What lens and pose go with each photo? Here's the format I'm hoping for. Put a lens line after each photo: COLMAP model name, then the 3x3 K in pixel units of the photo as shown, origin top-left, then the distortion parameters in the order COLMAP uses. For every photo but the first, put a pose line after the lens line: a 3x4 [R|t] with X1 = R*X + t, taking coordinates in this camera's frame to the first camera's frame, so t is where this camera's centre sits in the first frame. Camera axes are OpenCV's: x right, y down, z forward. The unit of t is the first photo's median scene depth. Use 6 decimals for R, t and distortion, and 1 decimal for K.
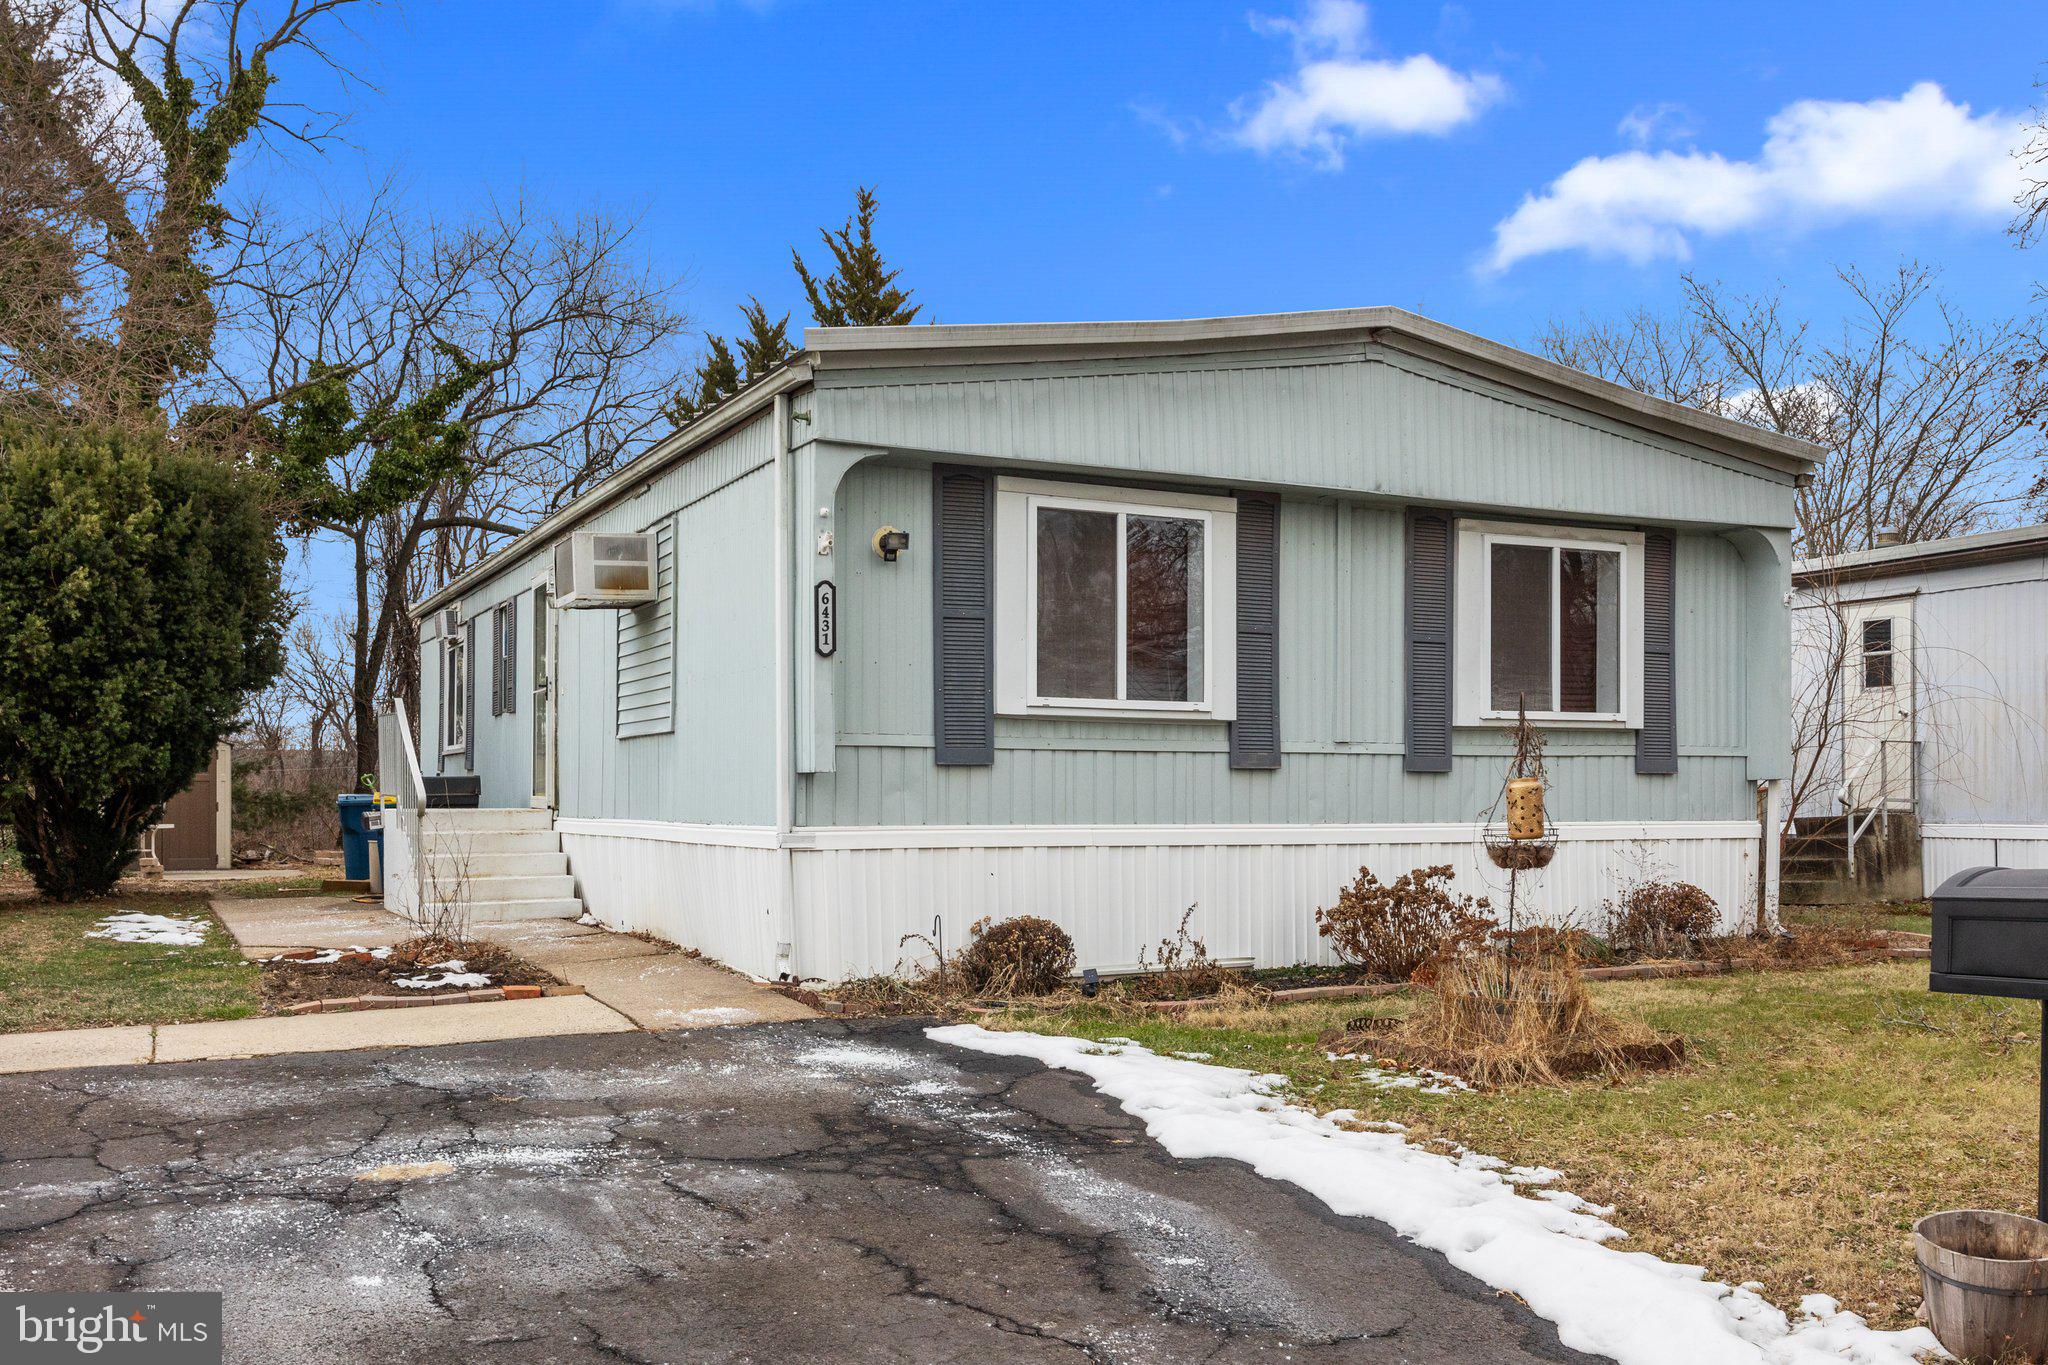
lens RADIAL K [[1870.3, 0, 1025.6], [0, 1870.3, 805.6], [0, 0, 1]] dist [0.001316, 0.000000]
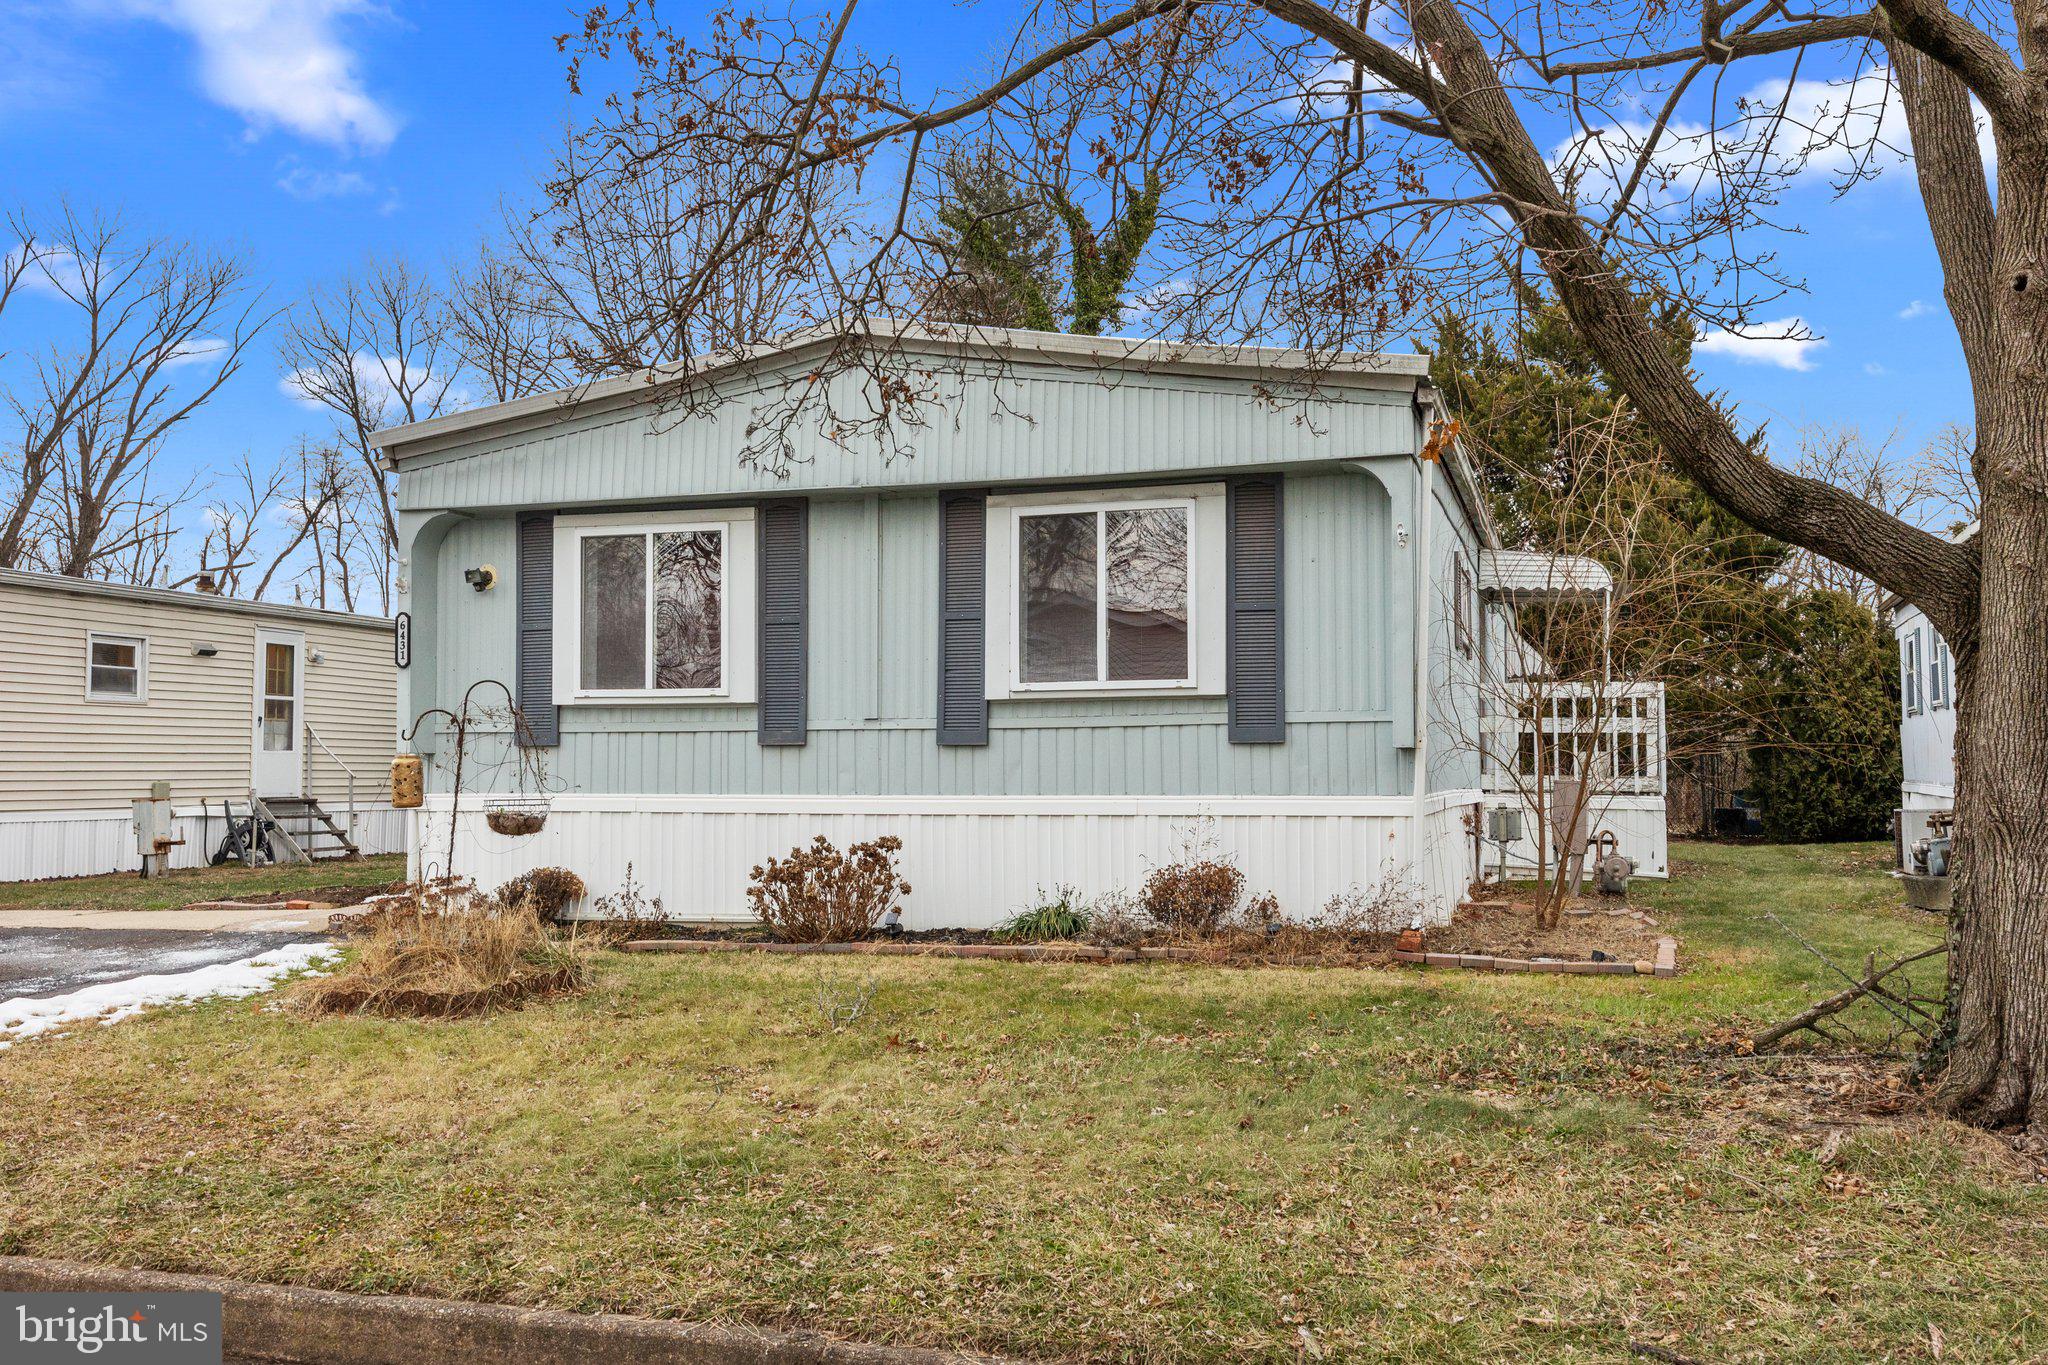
lens RADIAL K [[1751.7, 0, 1032.1], [0, 1751.7, 685.1], [0, 0, 1]] dist [-0.003895, 0.001924]
pose [[0.717783, -0.035823, -0.695344, 0.844723], [0.000000, 0.998676, -0.051450, -0.001362], [0.696266, 0.036930, 0.716833, 0.312573]]
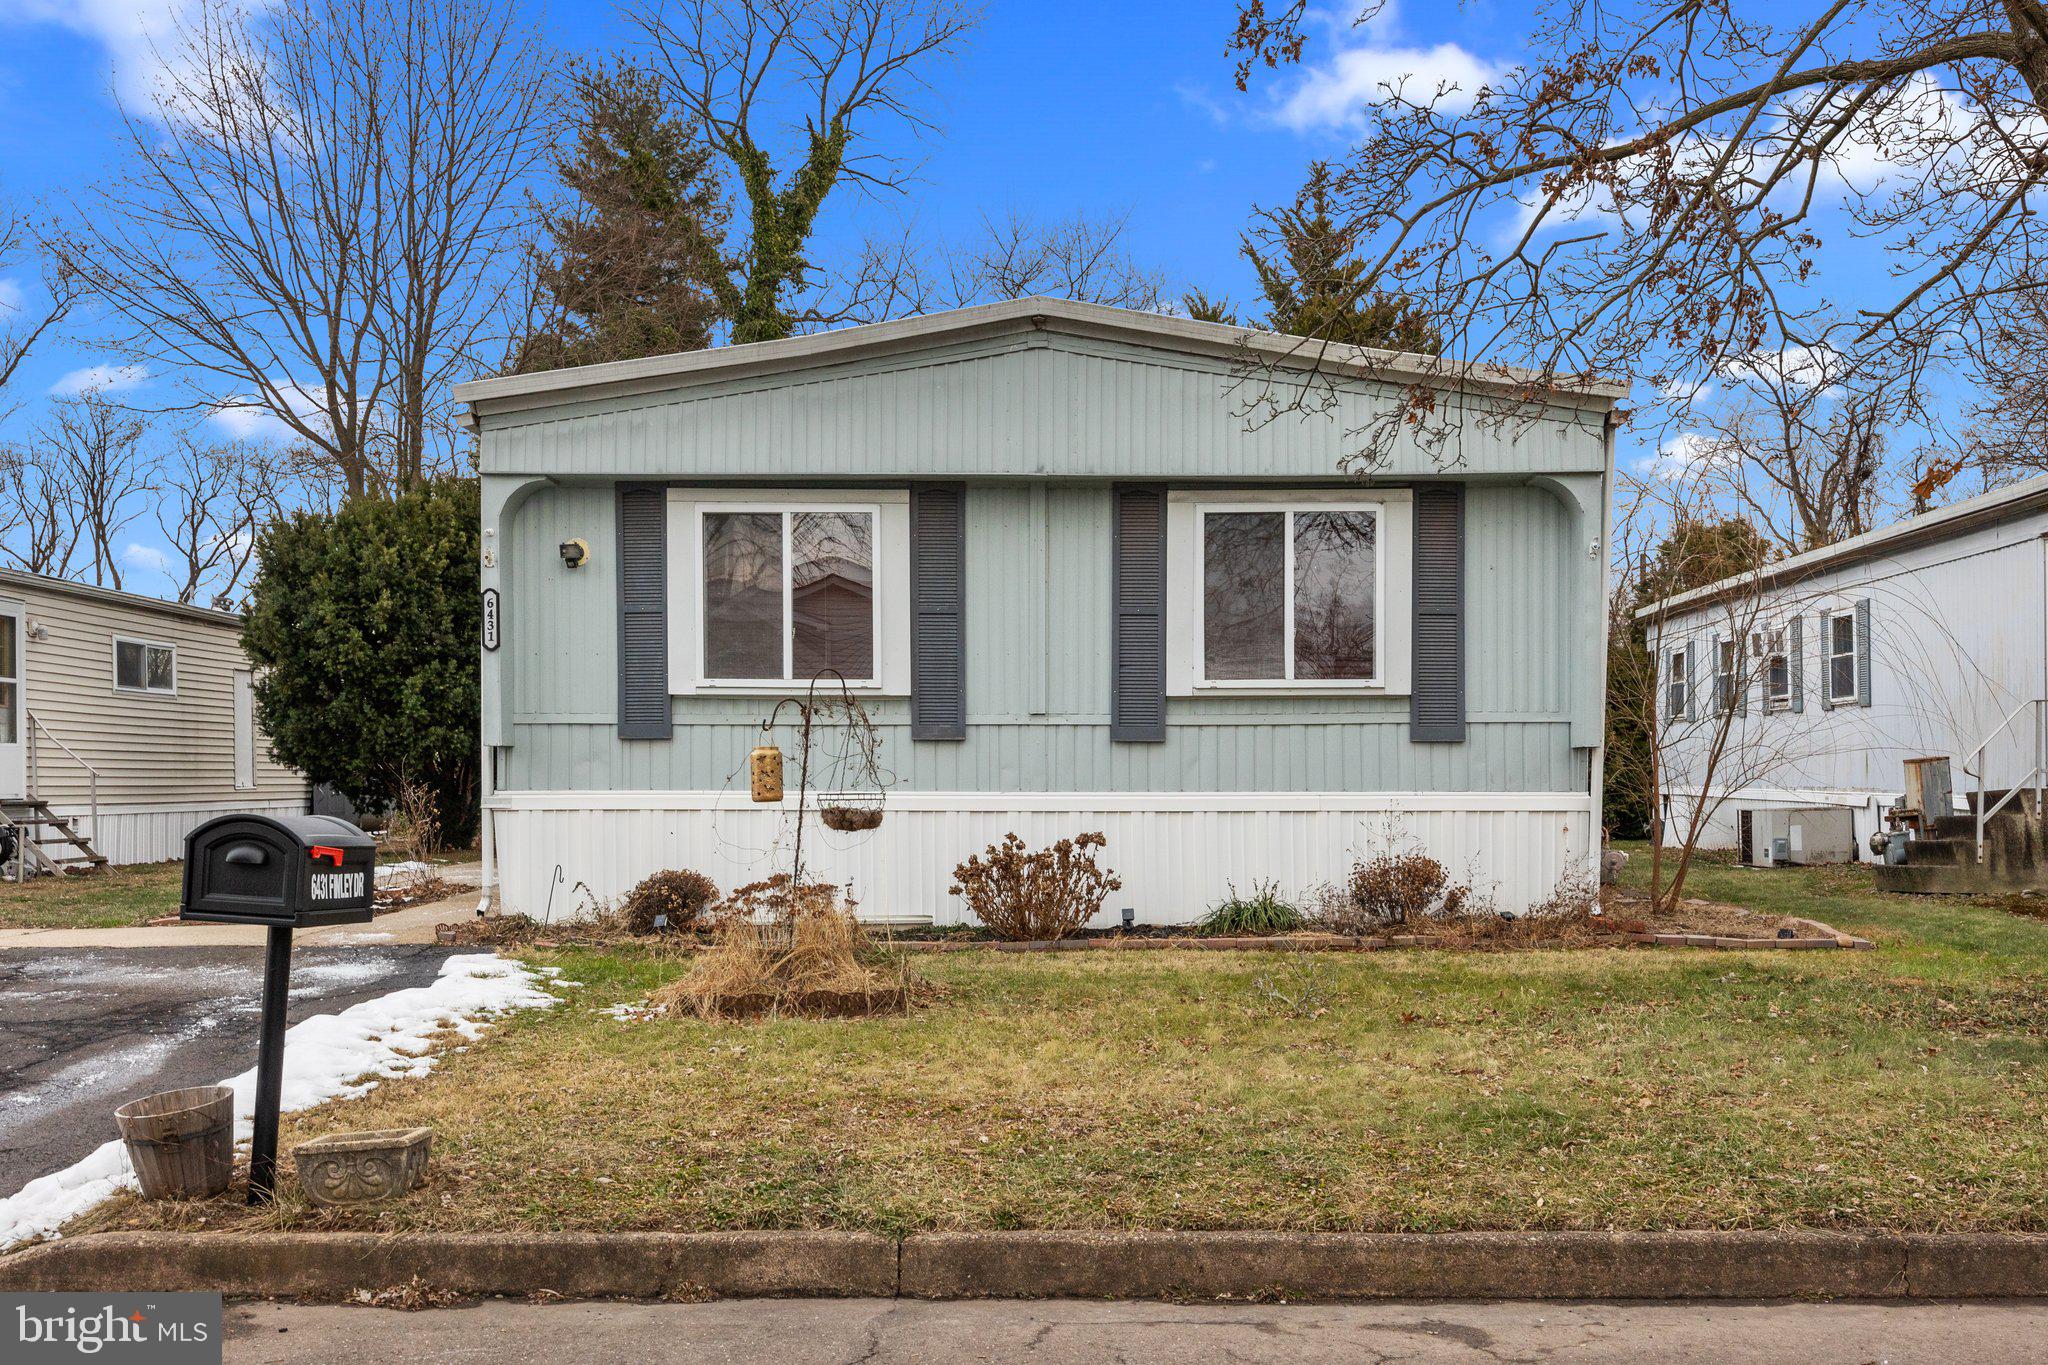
lens RADIAL K [[1918.8, 0, 1024.3], [0, 1918.8, 798.6], [0, 0, 1]] dist [-0.000146, 0.000000]
pose [[0.886572, 0.006237, -0.462549, 0.597558], [-0.002442, 0.999958, 0.008804, 0.003709], [0.462585, -0.006676, 0.886550, 0.039812]]
